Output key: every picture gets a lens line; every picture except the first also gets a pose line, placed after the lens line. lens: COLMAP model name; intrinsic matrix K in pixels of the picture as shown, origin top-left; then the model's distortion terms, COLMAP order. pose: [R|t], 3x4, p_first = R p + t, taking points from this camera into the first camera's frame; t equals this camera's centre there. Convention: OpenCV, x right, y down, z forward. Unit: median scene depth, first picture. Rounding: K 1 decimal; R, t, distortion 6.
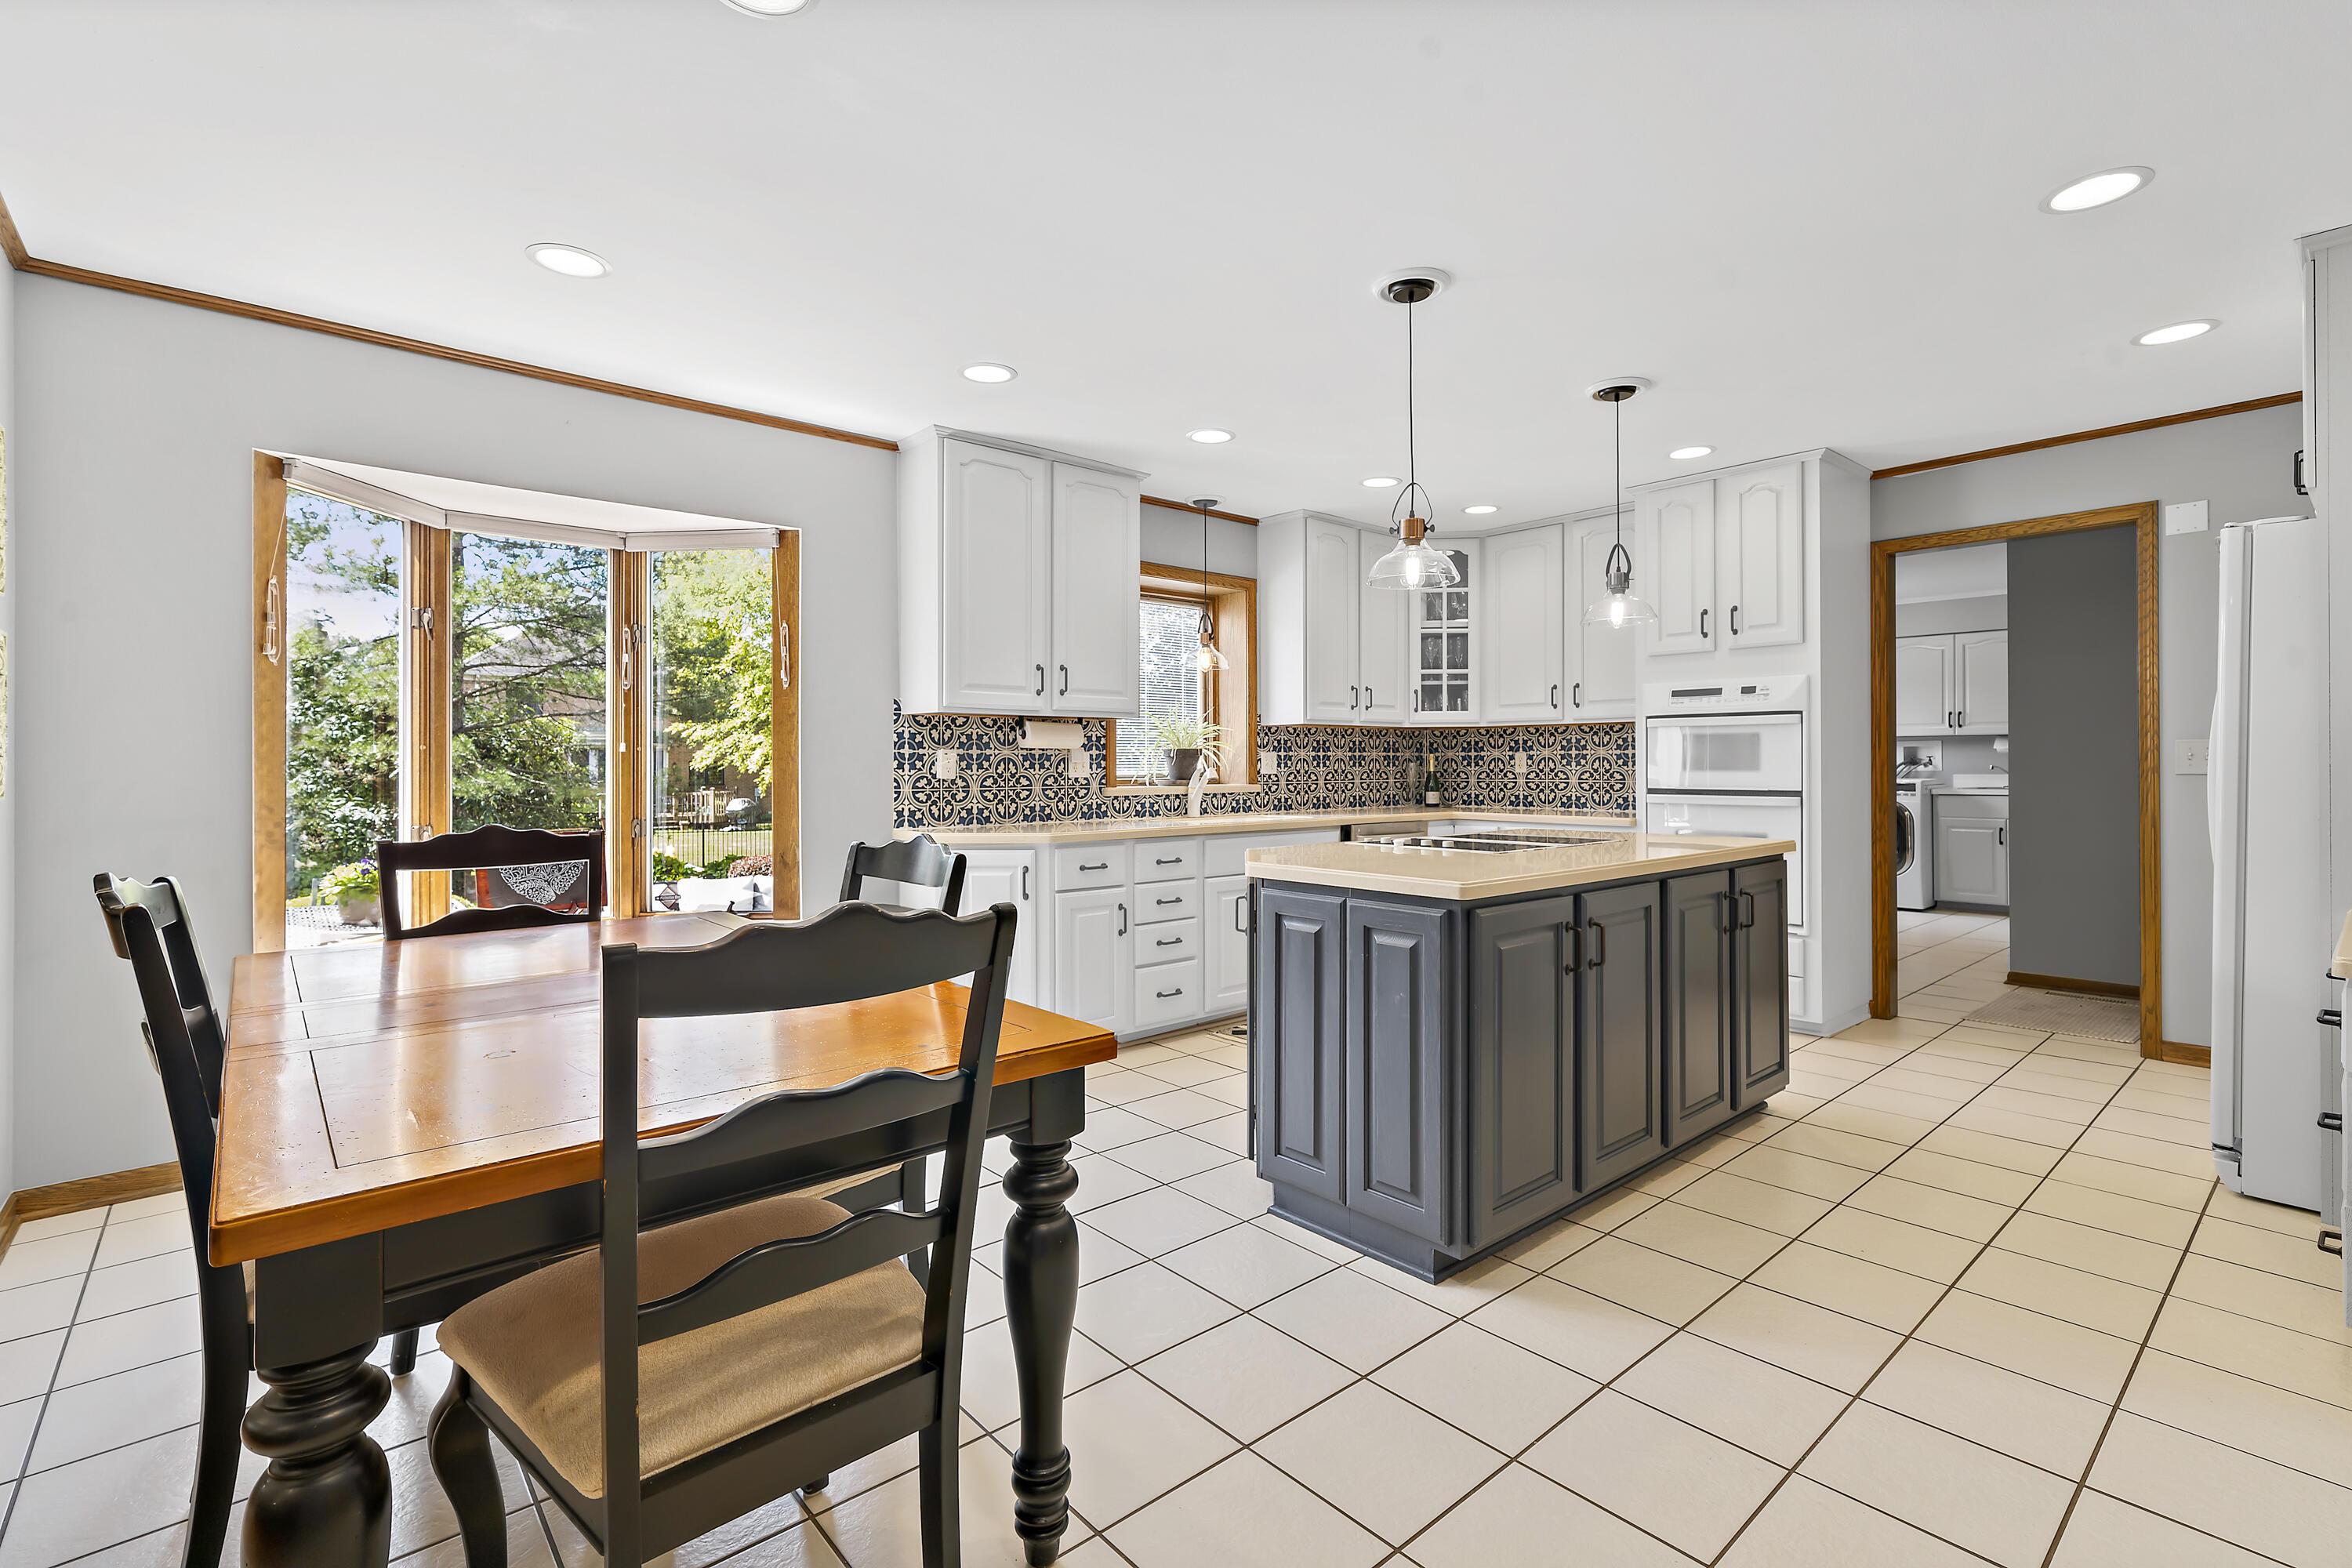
lens RADIAL K [[1063.2, 0, 1164.8], [0, 1063.2, 765.7], [0, 0, 1]] dist [0.000403, 0.001391]
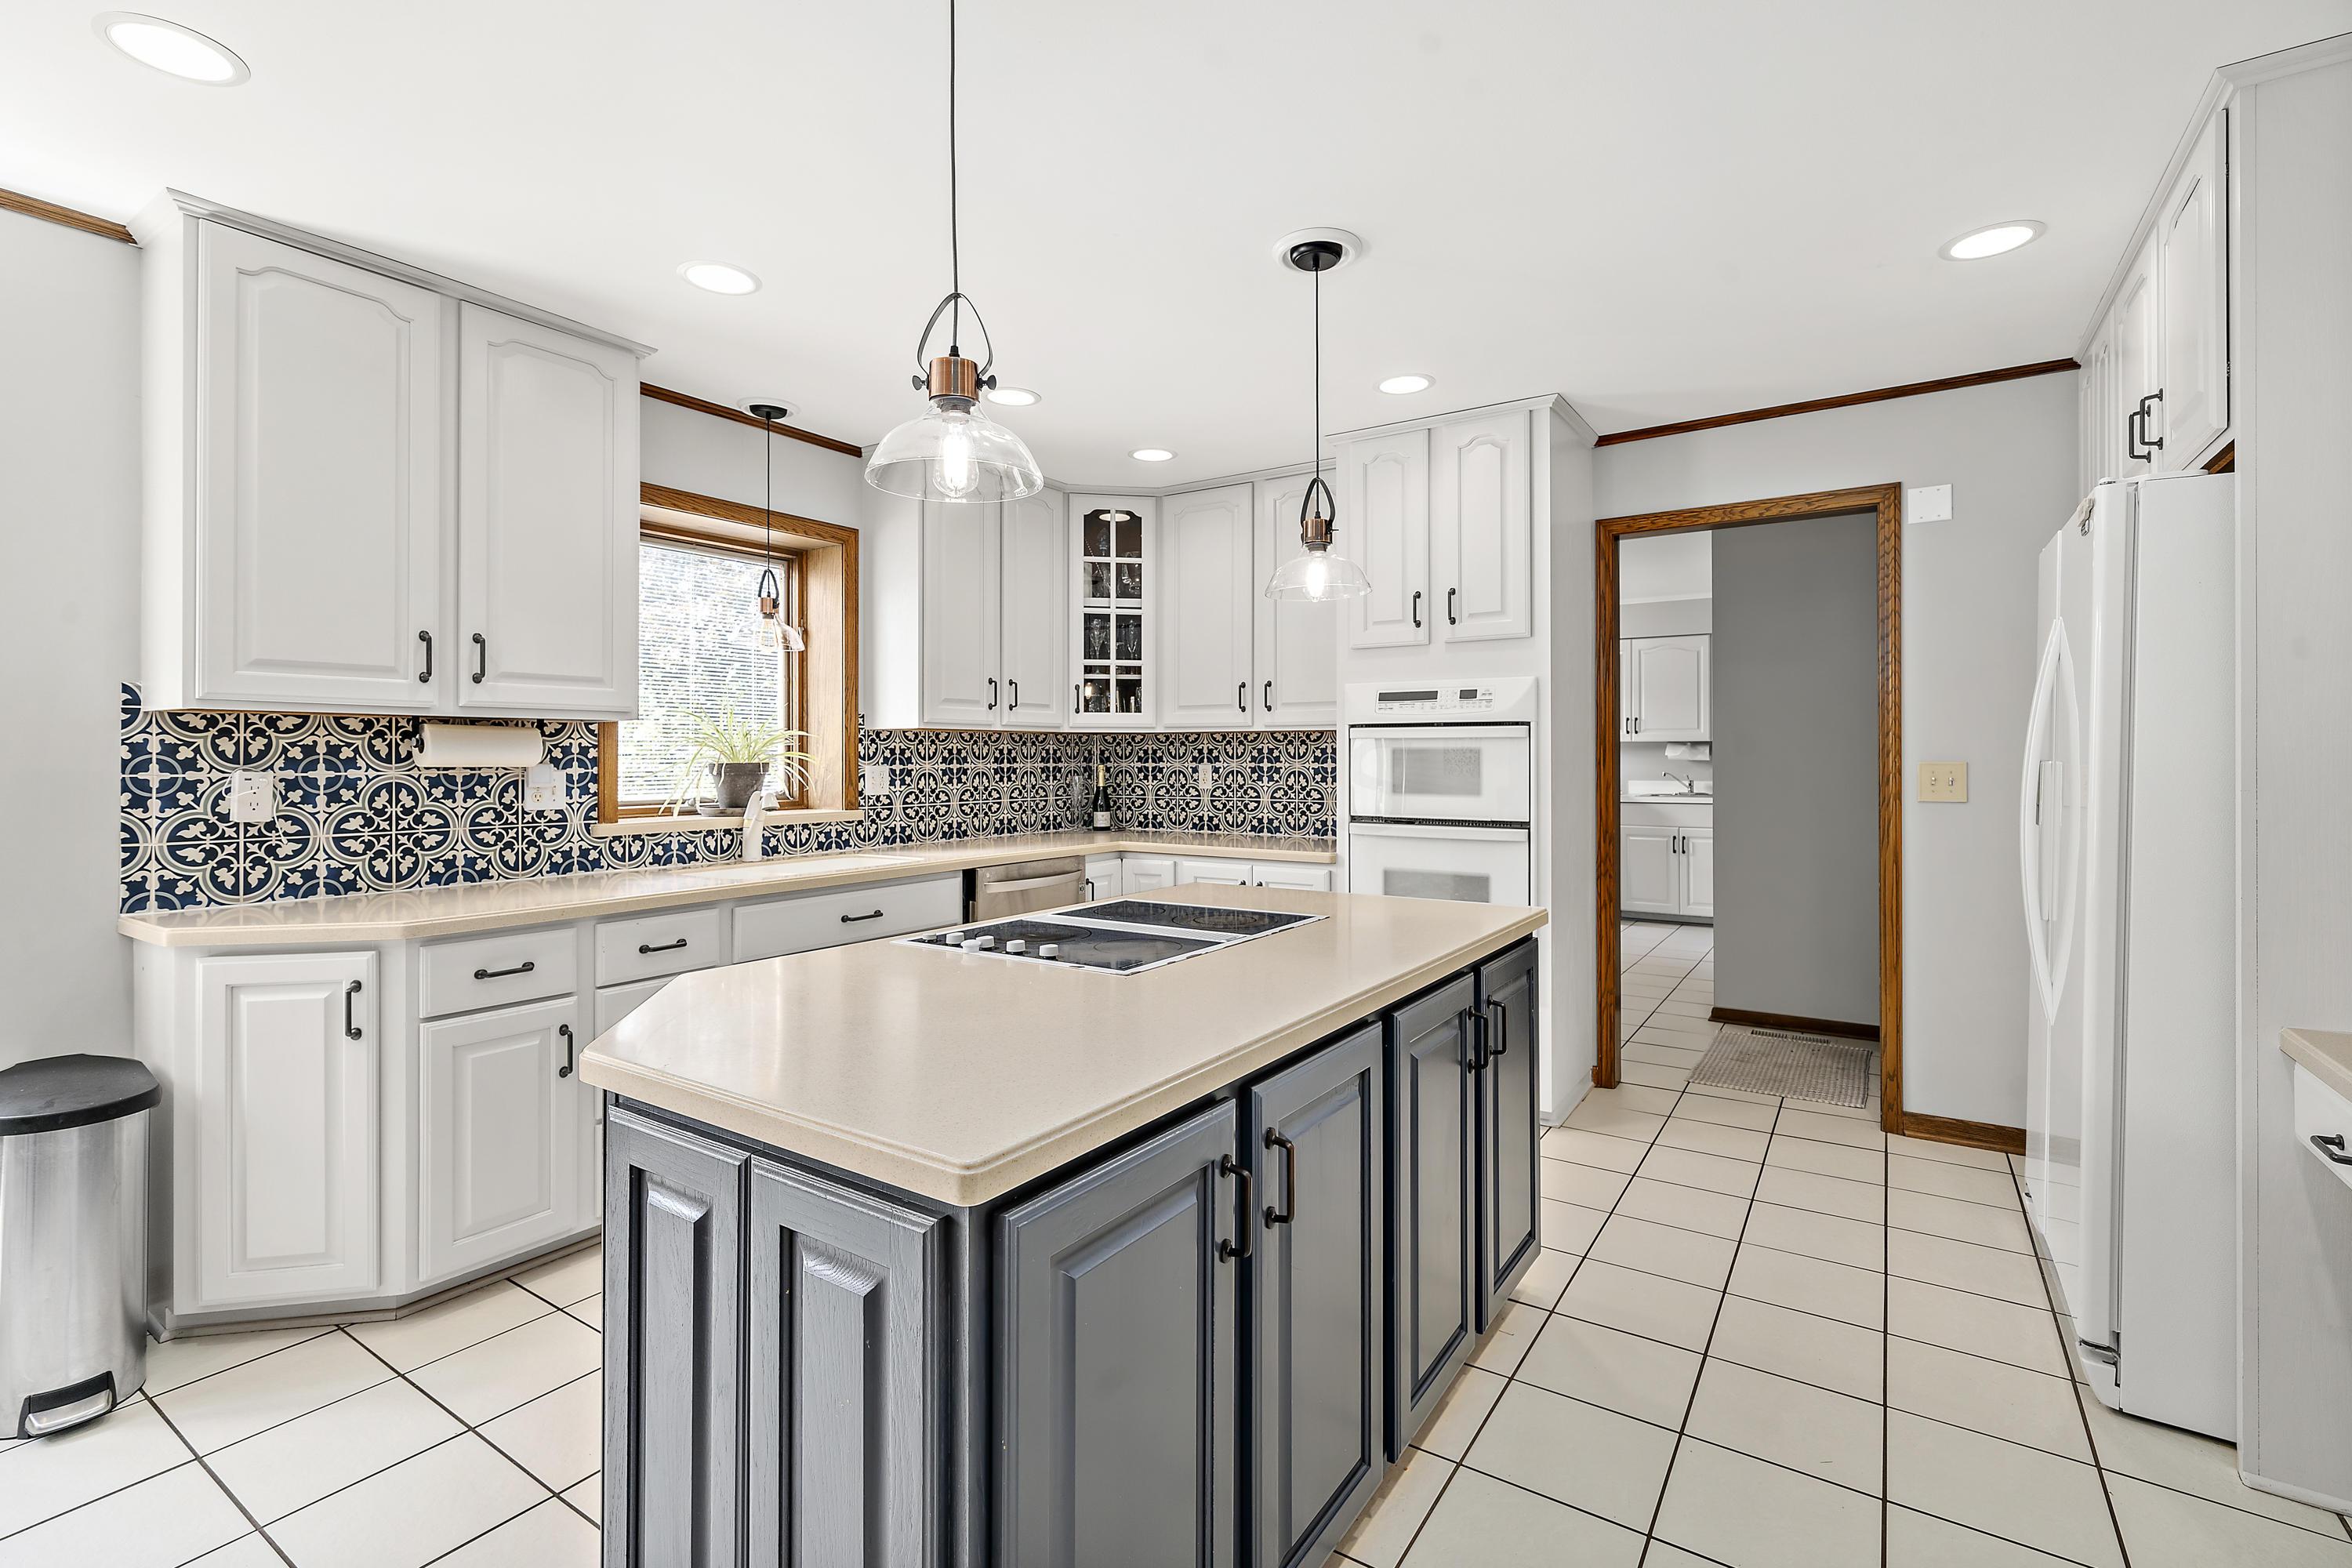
lens RADIAL K [[1063.2, 0, 1168.9], [0, 1063.2, 756.4], [0, 0, 1]] dist [0.000403, 0.001391]
pose [[0.964696, 0.002169, 0.263358, 0.117228], [-0.001863, 0.999997, -0.001408, -0.021867], [-0.263360, 0.000868, 0.964697, 0.277356]]
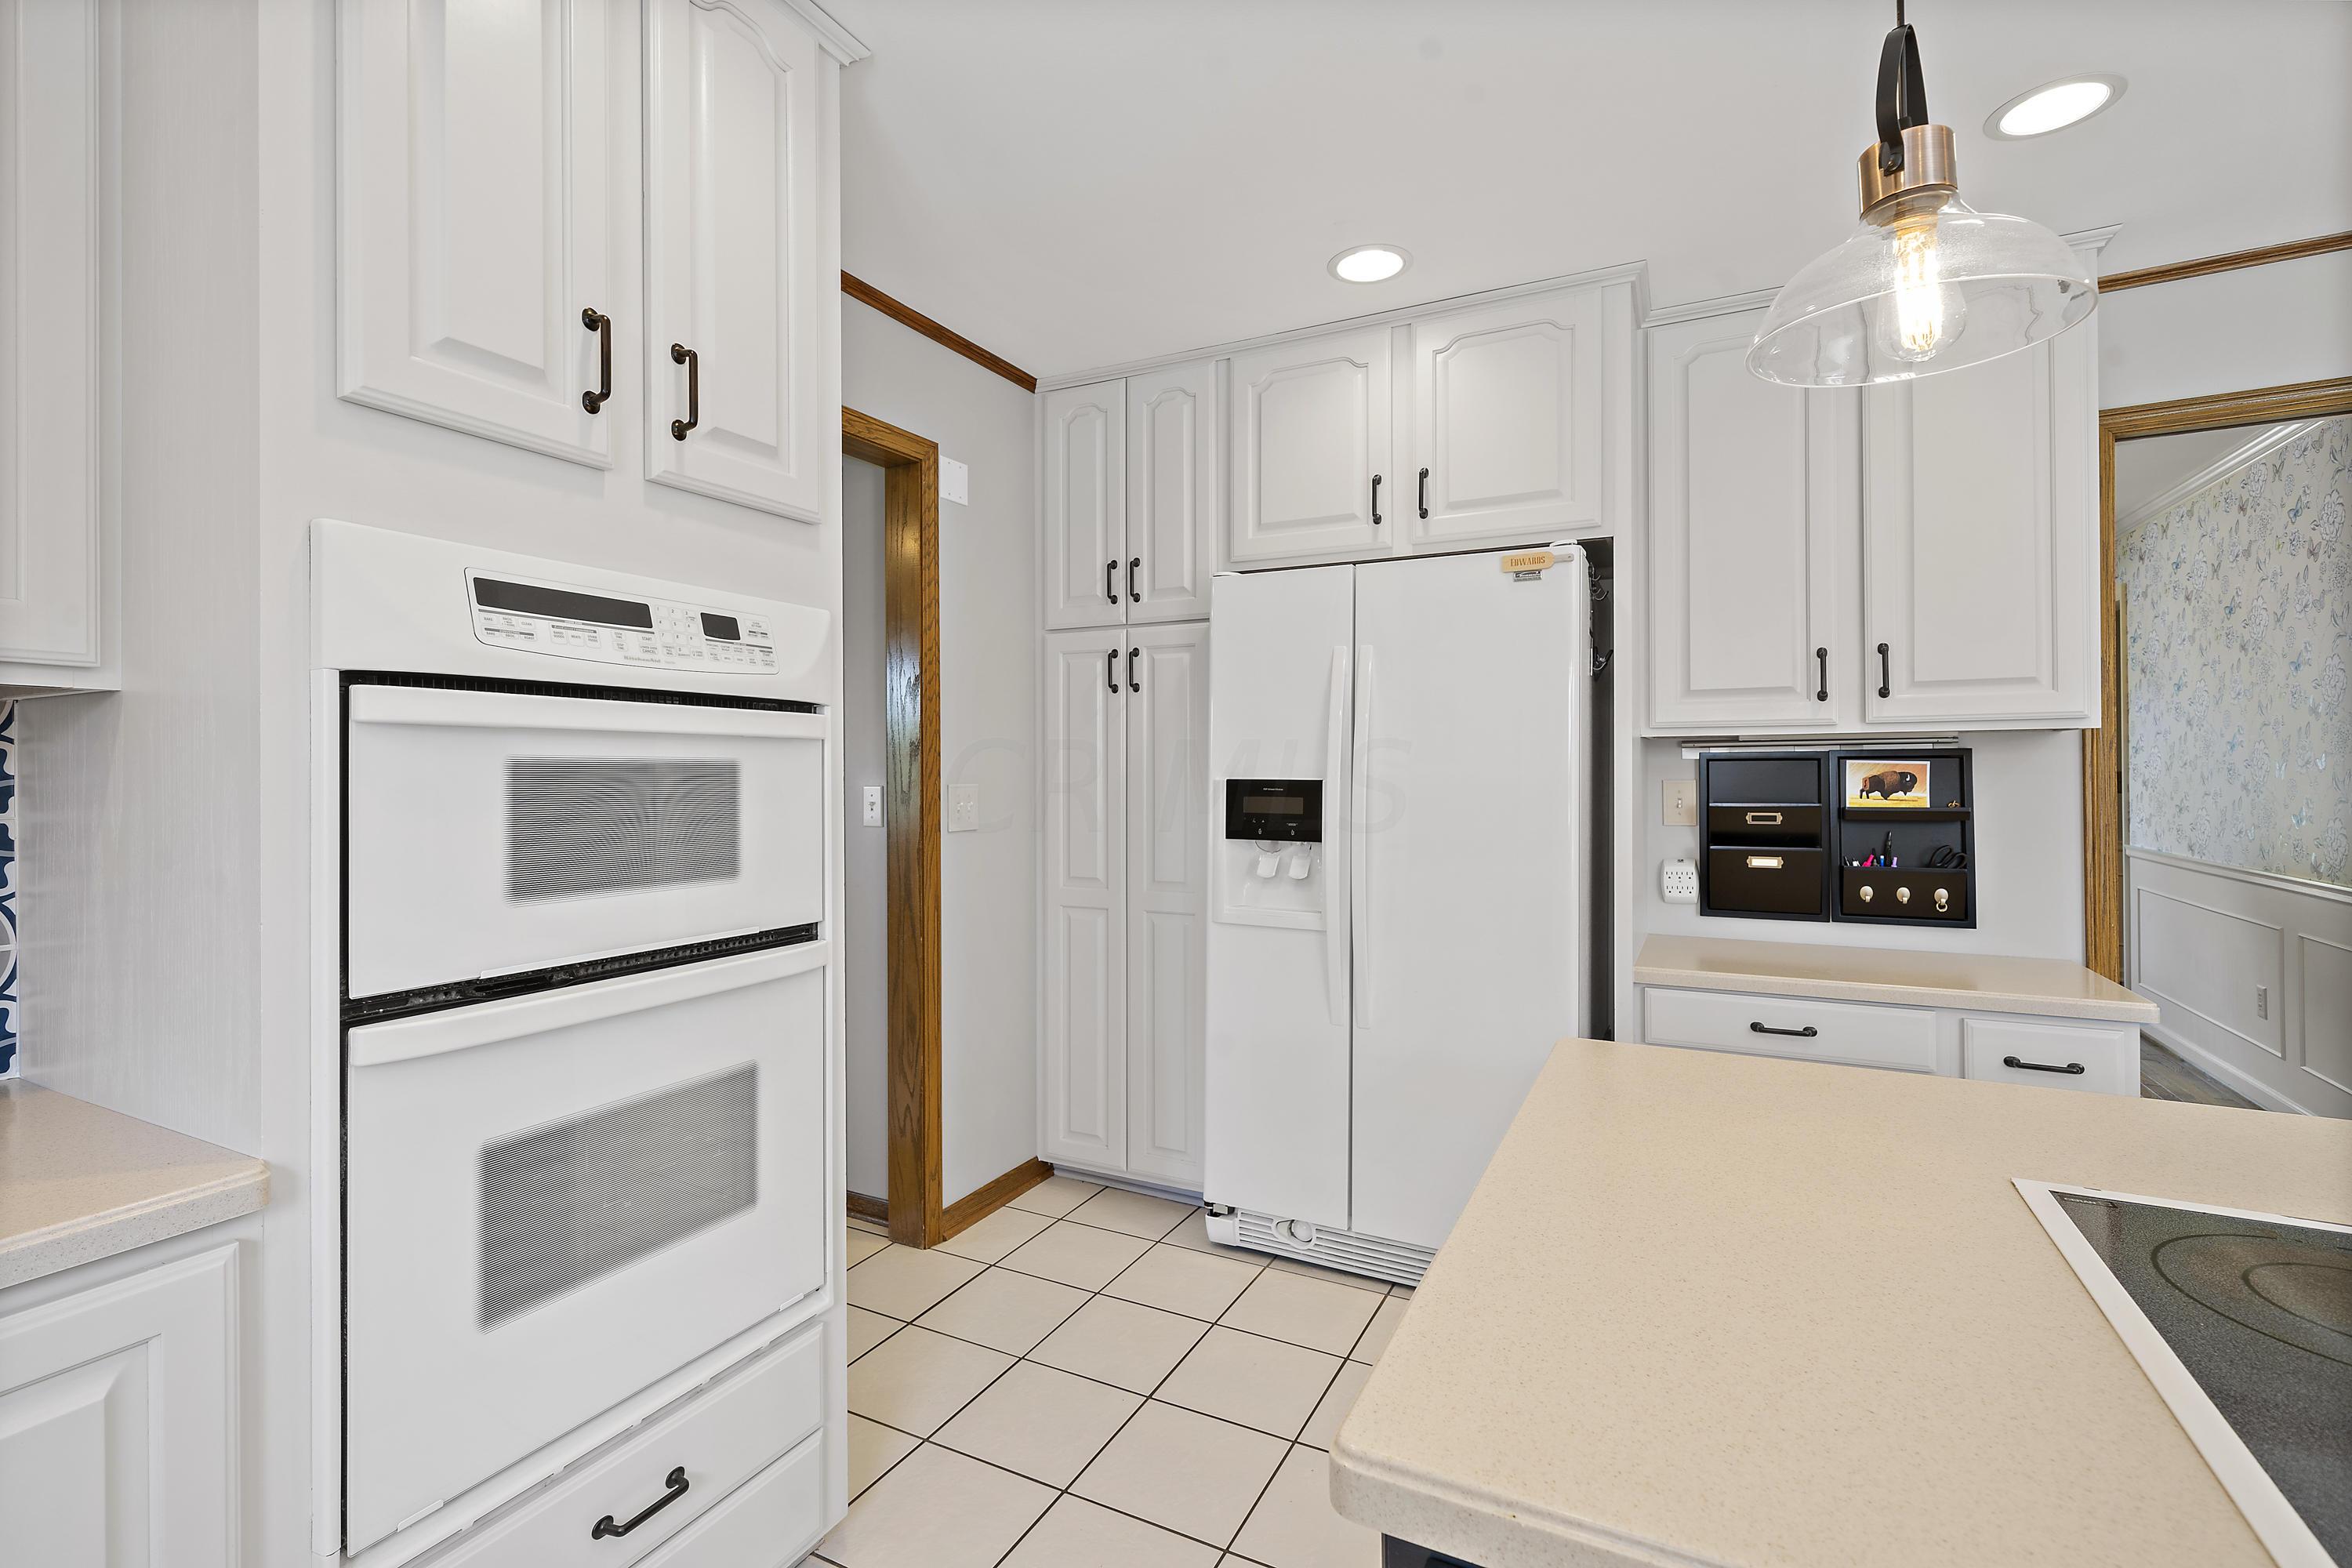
lens RADIAL K [[1063.2, 0, 1170.1], [0, 1063.2, 770.7], [0, 0, 1]] dist [0.000403, 0.001391]
pose [[-0.377333, 0.008447, 0.926039, 0.192402], [0.010100, 0.999936, -0.005006, -0.023736], [-0.926023, 0.007465, -0.377394, 0.949964]]
